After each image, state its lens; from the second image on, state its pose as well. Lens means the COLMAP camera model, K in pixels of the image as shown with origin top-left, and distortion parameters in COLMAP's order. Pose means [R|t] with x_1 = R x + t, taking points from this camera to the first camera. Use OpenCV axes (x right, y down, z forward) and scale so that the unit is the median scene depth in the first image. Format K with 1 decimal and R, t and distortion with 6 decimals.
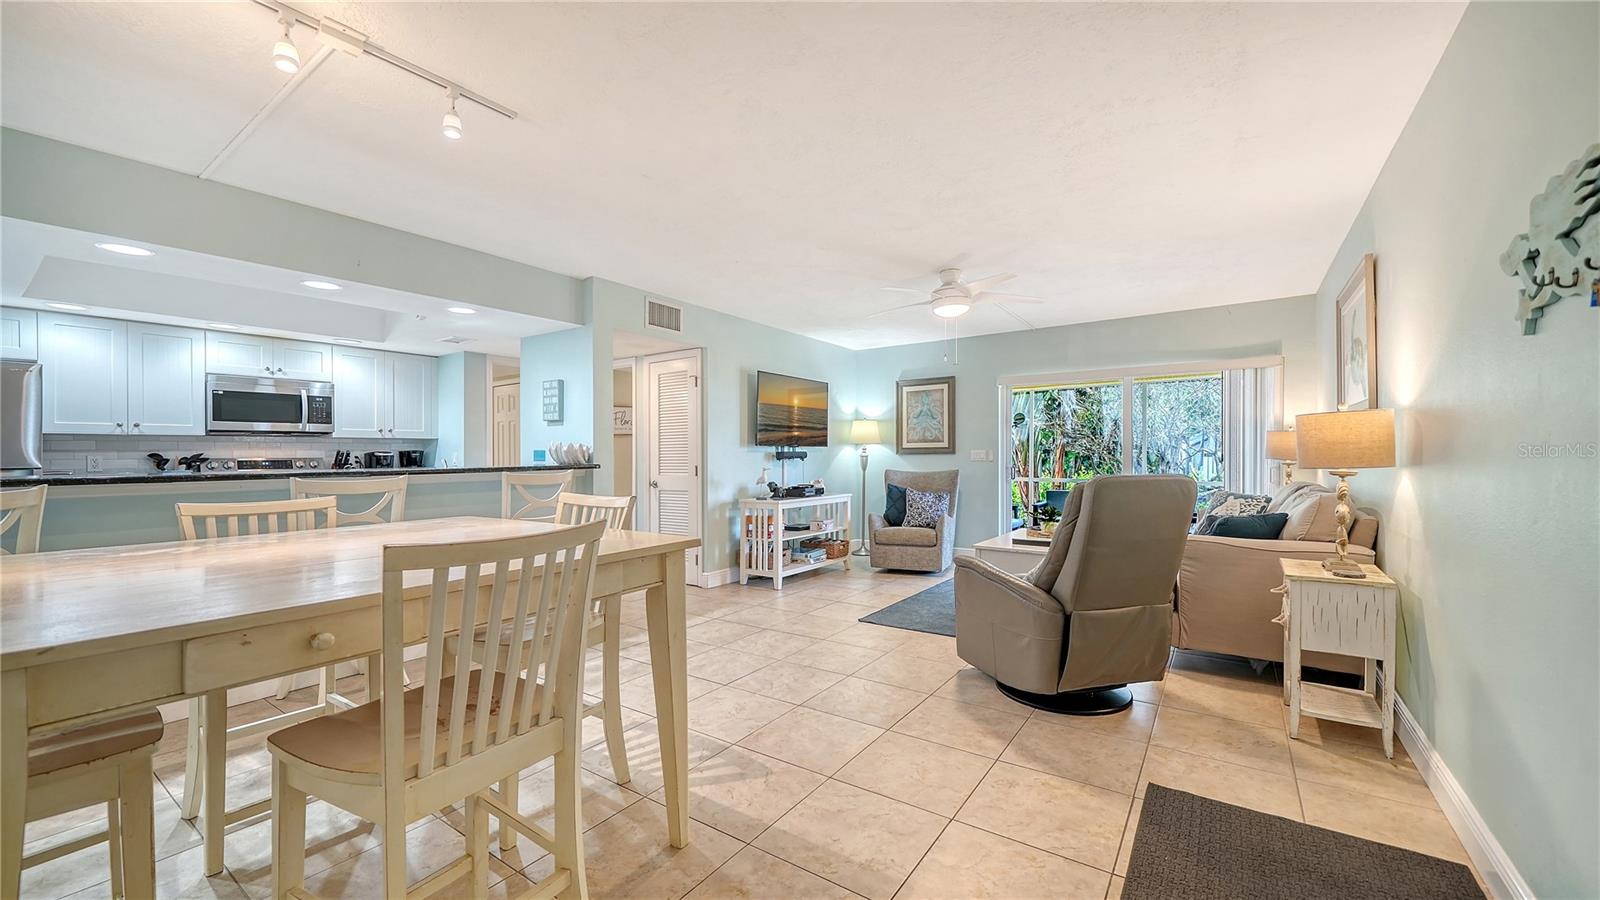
lens RADIAL K [[618.1, 0, 791.5], [0, 618.1, 465.4], [0, 0, 1]] dist [0.001899, -0.000549]
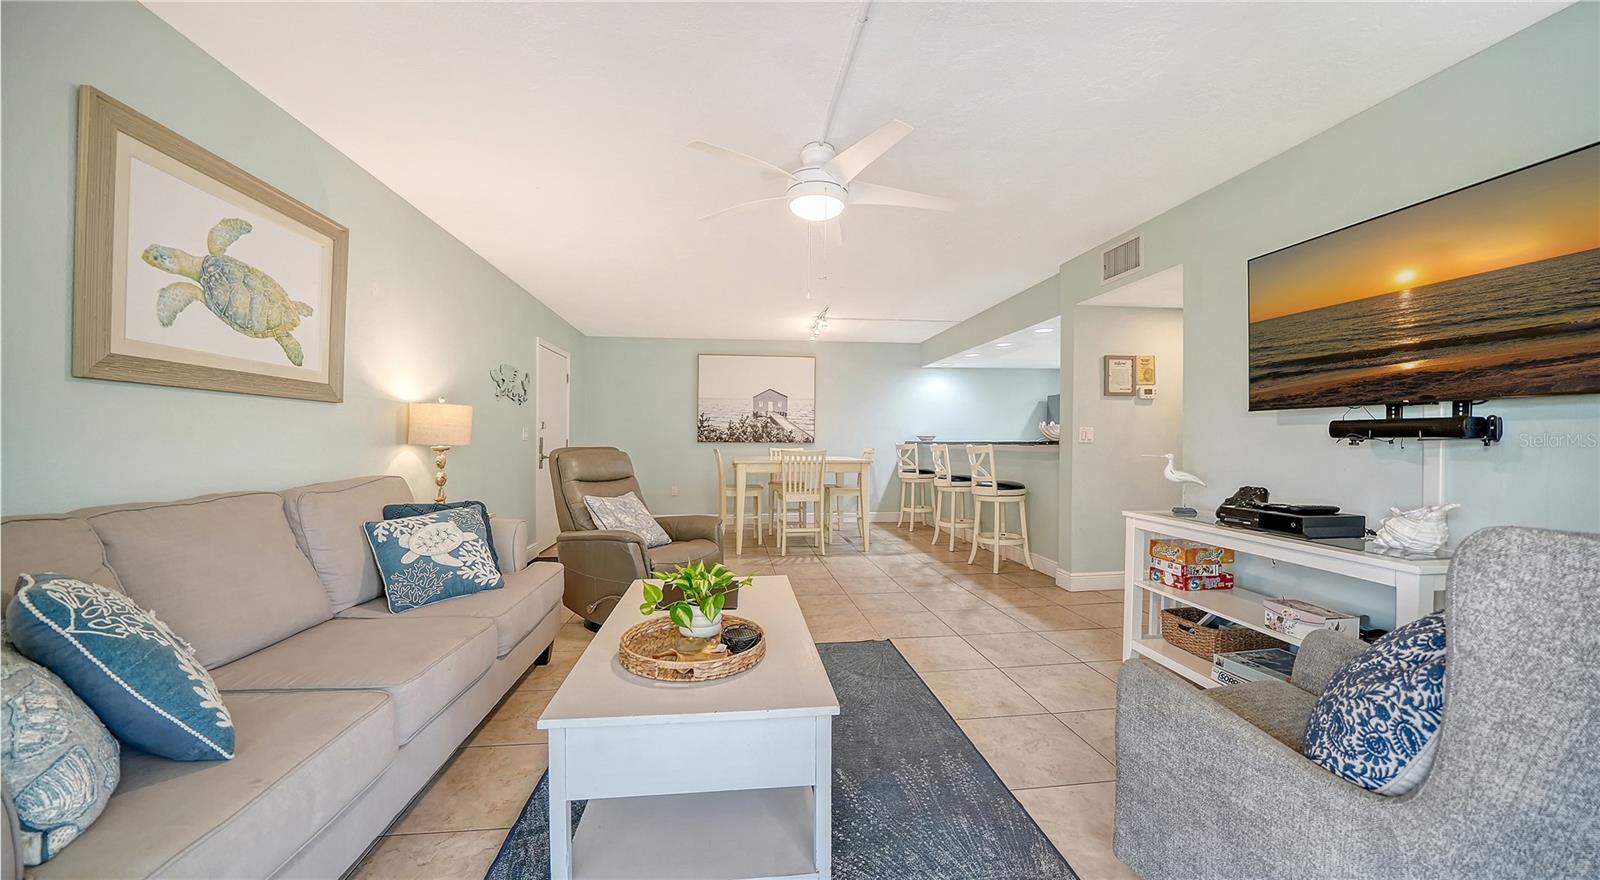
lens RADIAL K [[556.8, 0, 806.7], [0, 556.8, 442.9], [0, 0, 1]] dist [-0.014209, -0.000550]
pose [[-0.721138, 0.013015, -0.692669, 0.491967], [-0.005819, 0.999674, 0.024842, -0.015228], [0.692767, 0.021945, -0.720828, 1.042791]]
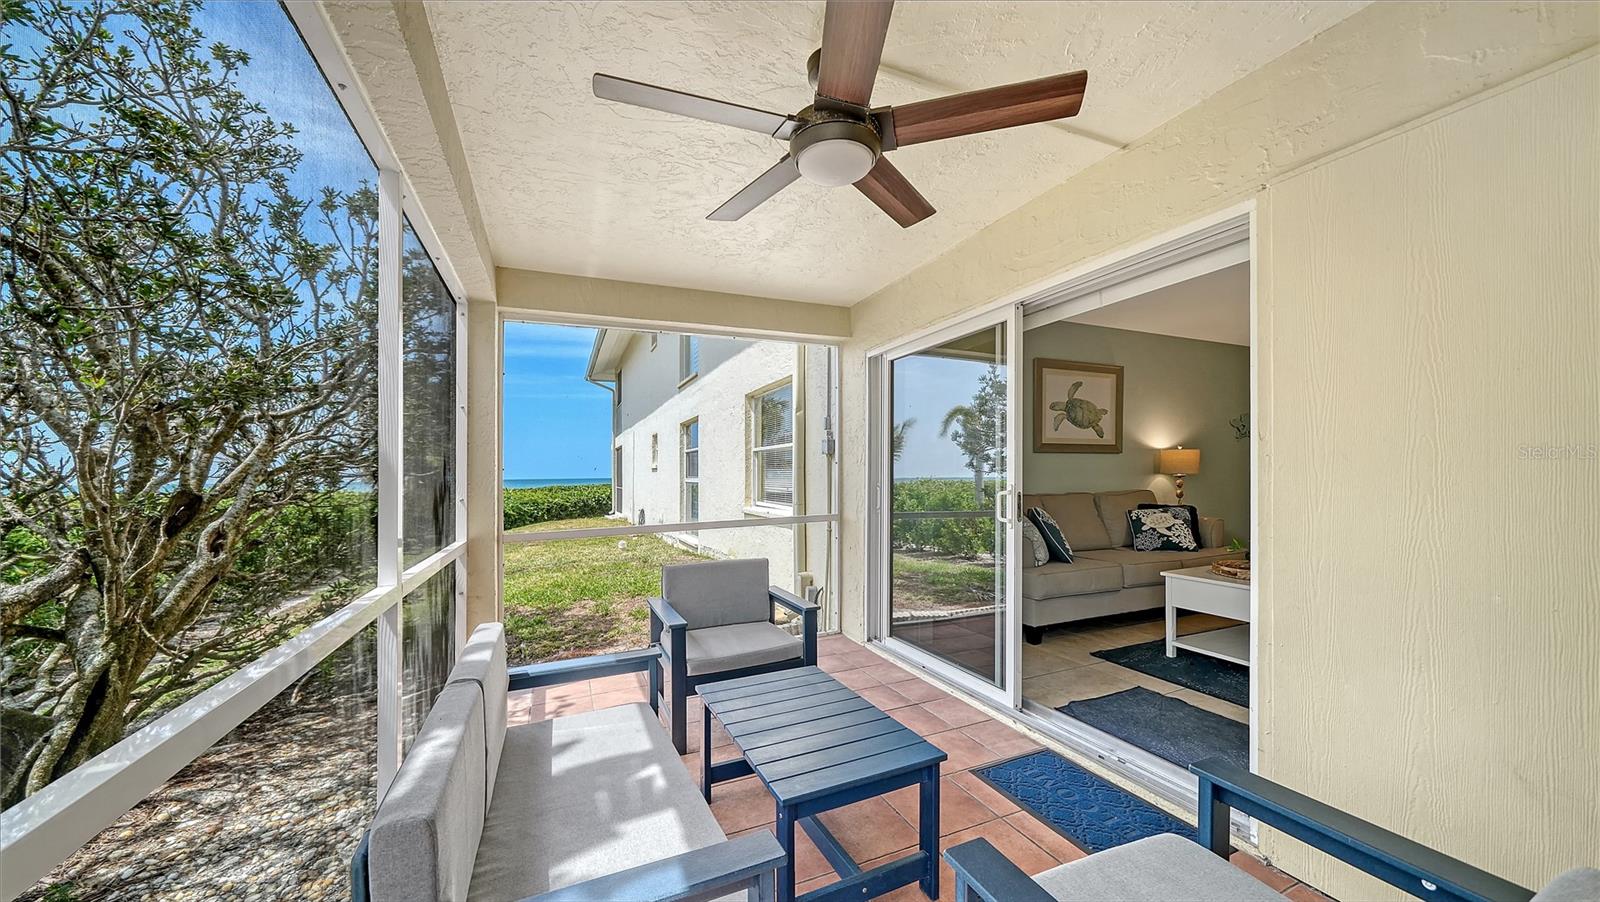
lens RADIAL K [[547.4, 0, 786.4], [0, 547.4, 473.4], [0, 0, 1]] dist [0.006748, 0.000033]
pose [[-0.850140, 0.021947, 0.526100, 0.451430], [0.027671, 0.999613, 0.003014, -0.018749], [-0.525830, 0.017120, -0.850418, 1.485727]]
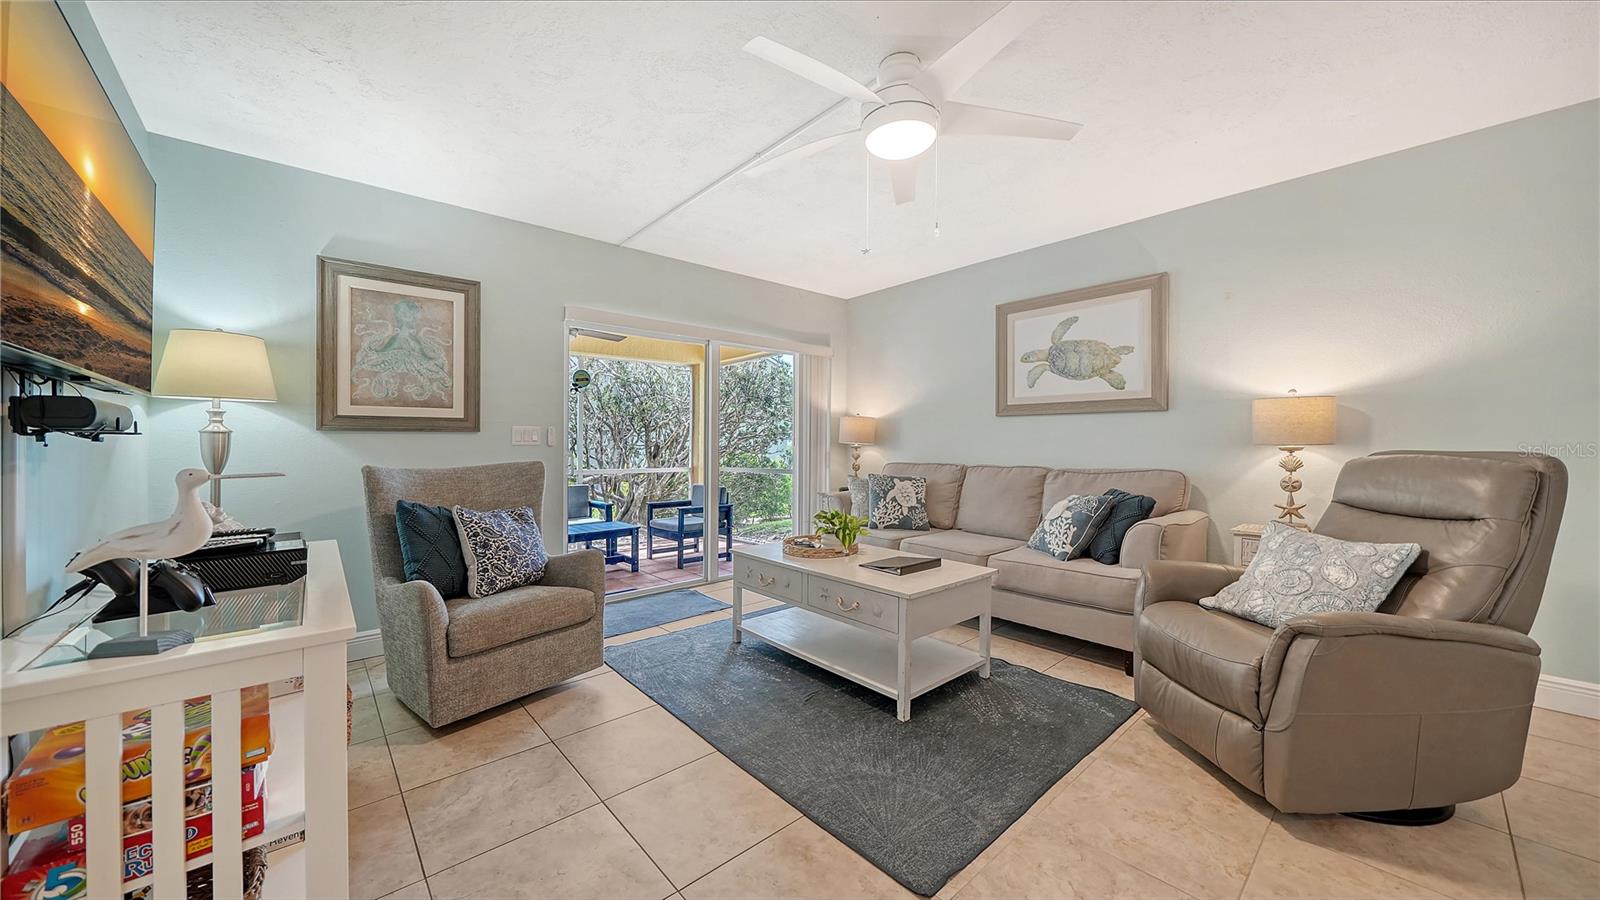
lens RADIAL K [[556.8, 0, 794.5], [0, 556.8, 451.8], [0, 0, 1]] dist [-0.014209, -0.000550]
pose [[0.223551, -0.008526, 0.974655, -0.150180], [0.013300, 0.999895, 0.005696, -0.000921], [-0.974601, 0.011690, 0.223641, 0.724276]]
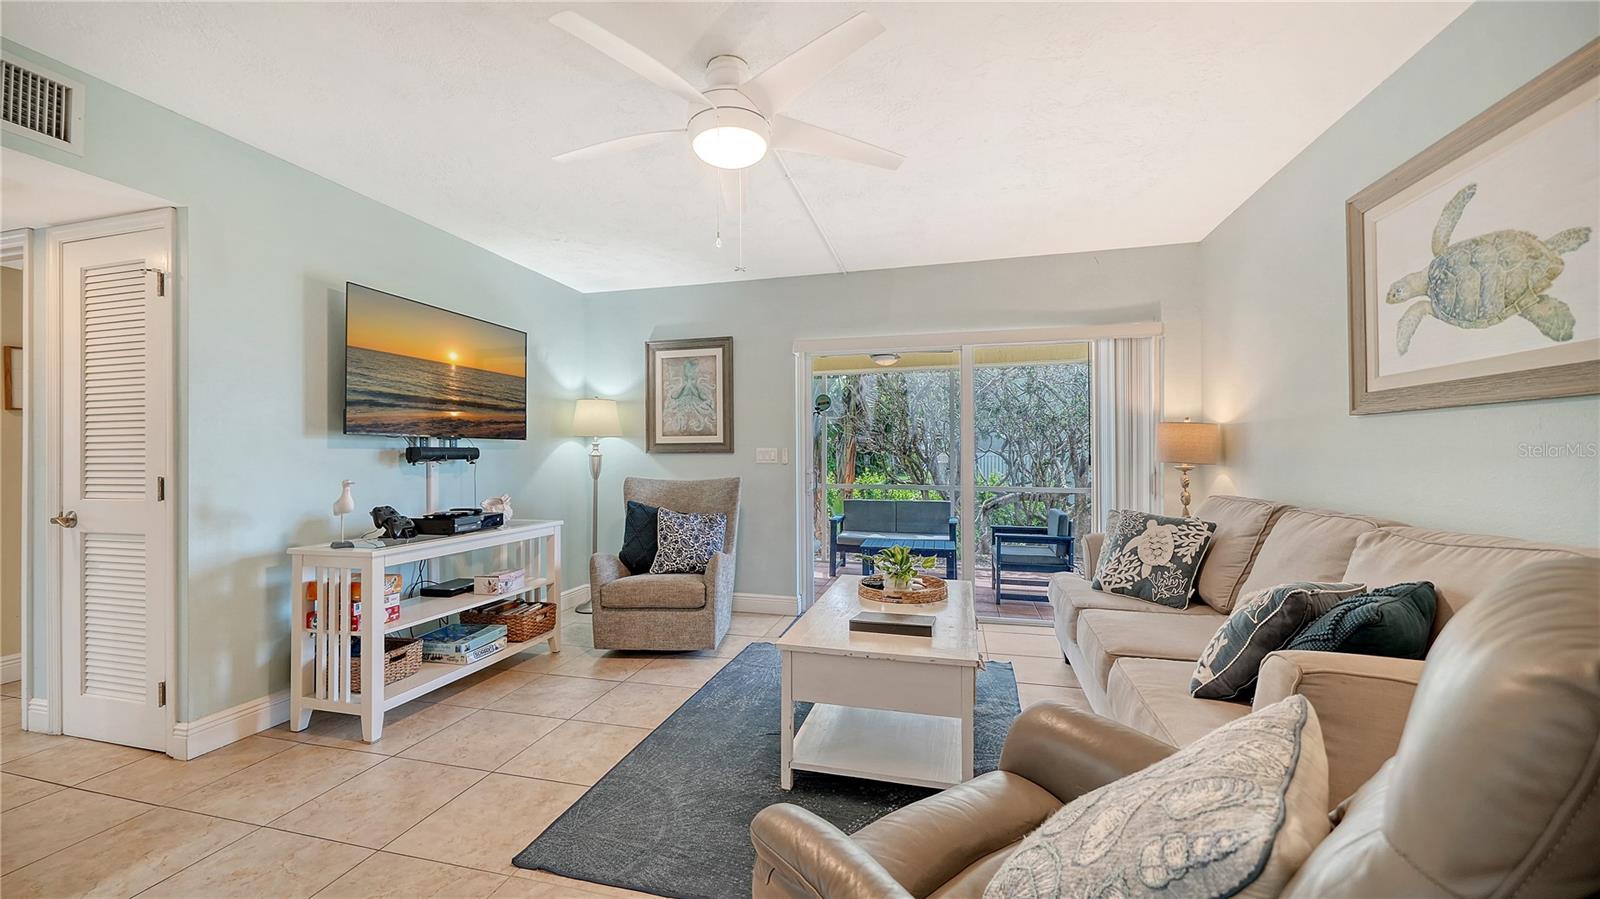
lens RADIAL K [[618.1, 0, 792.2], [0, 618.1, 458.9], [0, 0, 1]] dist [0.001899, -0.000549]
pose [[0.934514, 0.001416, 0.355923, 0.097705], [0.001734, 0.999962, -0.008531, -0.007287], [-0.355922, 0.008590, 0.934476, 0.400613]]
